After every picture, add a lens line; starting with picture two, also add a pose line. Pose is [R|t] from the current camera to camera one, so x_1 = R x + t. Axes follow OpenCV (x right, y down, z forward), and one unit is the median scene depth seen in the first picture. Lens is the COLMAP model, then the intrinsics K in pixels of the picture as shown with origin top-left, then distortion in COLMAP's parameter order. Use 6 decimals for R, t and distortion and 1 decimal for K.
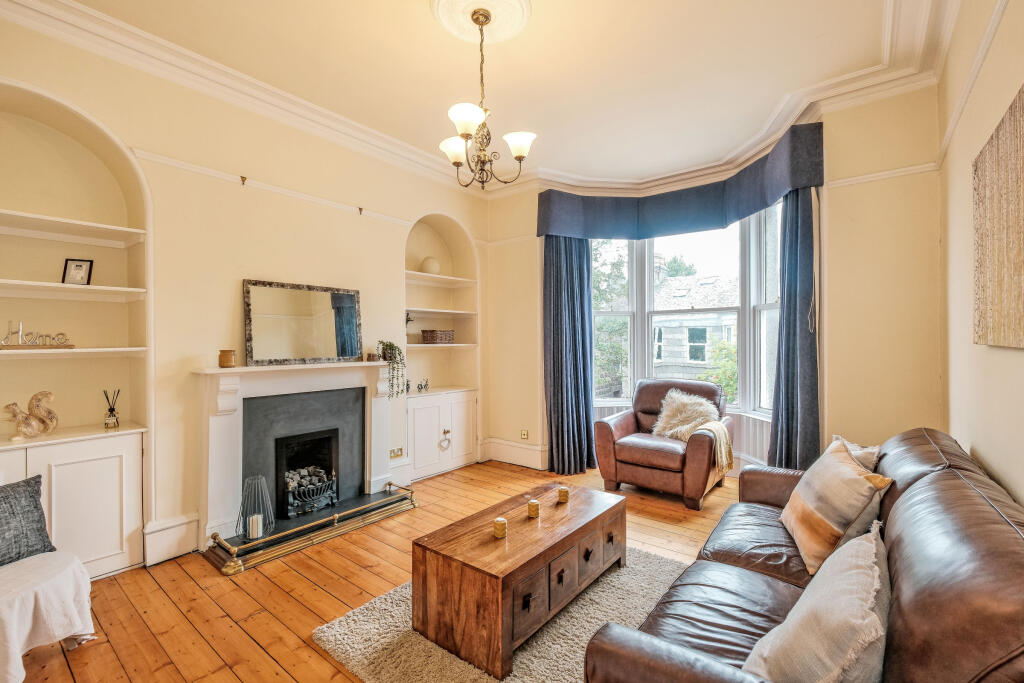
lens RADIAL K [[447.8, 0, 510.3], [0, 447.8, 343.4], [0, 0, 1]] dist [0.001812, 0.000295]
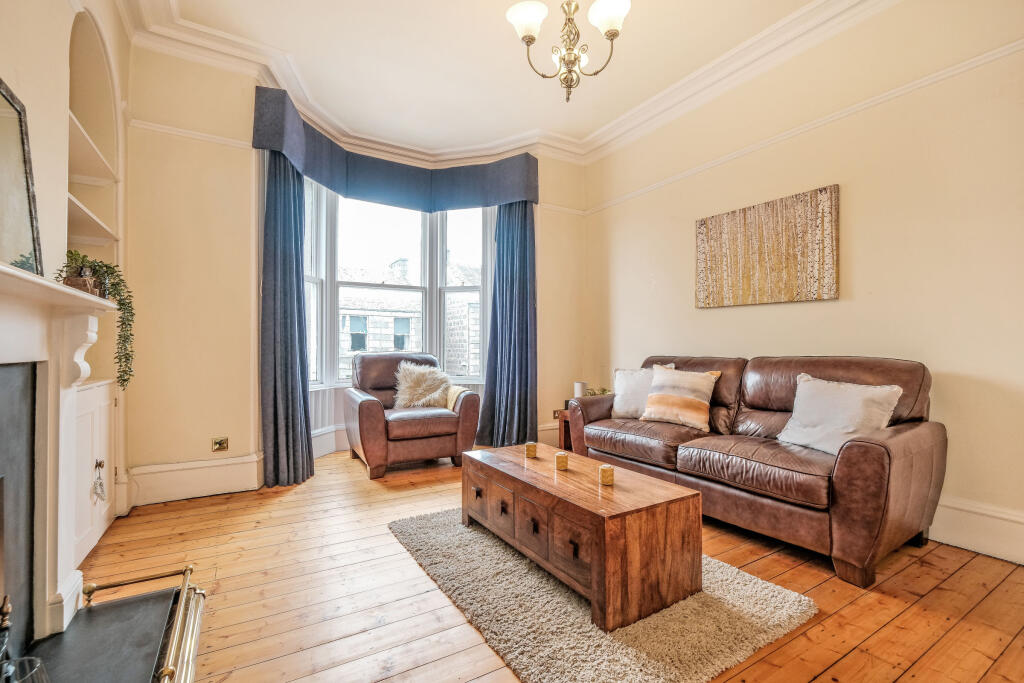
lens RADIAL K [[454.0, 0, 511.1], [0, 454.0, 343.6], [0, 0, 1]] dist [-0.015327, -0.000134]
pose [[0.347087, 0.012714, 0.937747, -0.469791], [0.001698, 0.999898, -0.014185, 0.075573], [-0.937831, 0.006516, 0.347030, 0.419371]]
